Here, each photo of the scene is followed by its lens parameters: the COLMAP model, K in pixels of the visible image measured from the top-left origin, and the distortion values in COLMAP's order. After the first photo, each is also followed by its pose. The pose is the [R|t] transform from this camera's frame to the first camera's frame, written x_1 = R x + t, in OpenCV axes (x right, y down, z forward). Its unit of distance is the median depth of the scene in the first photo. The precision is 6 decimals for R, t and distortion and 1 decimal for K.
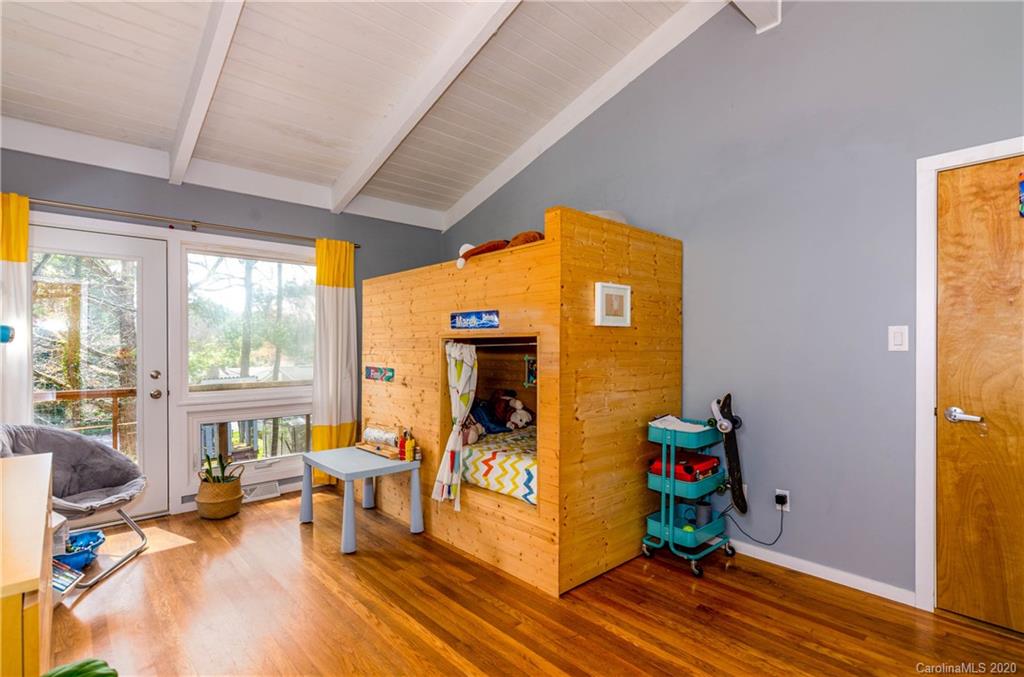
lens RADIAL K [[497.2, 0, 506.7], [0, 497.2, 346.6], [0, 0, 1]] dist [0.000528, 0.001711]
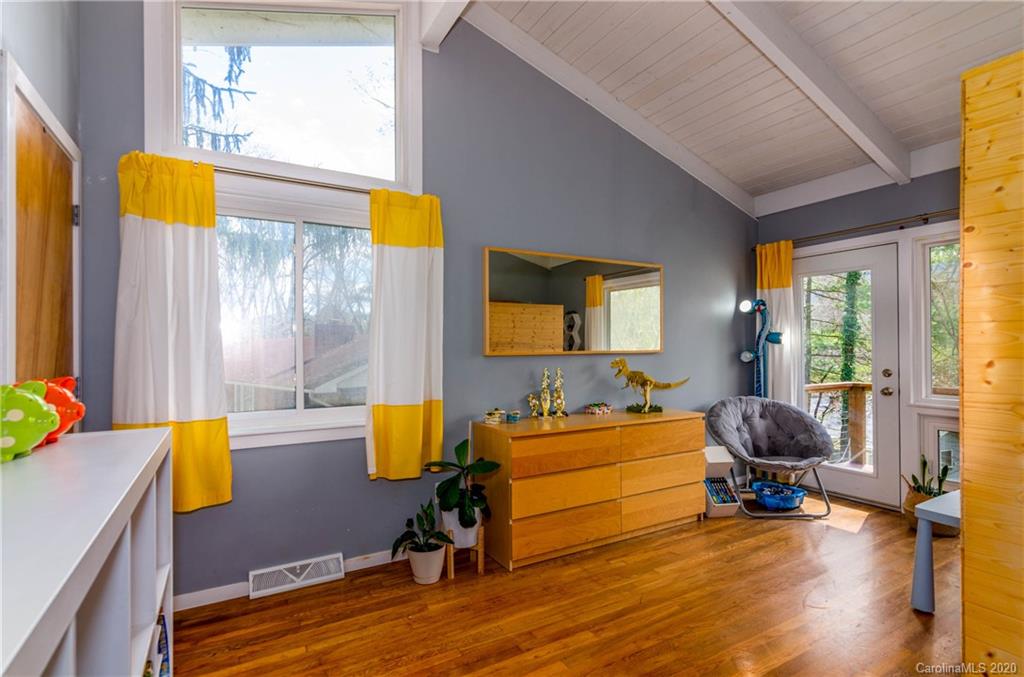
lens RADIAL K [[497.2, 0, 505.9], [0, 497.2, 344.6], [0, 0, 1]] dist [0.000528, 0.001711]
pose [[-0.211954, -0.008456, -0.977243, 0.503600], [0.004472, 0.999944, -0.009623, 0.002901], [0.977269, -0.006410, -0.211905, 0.448888]]
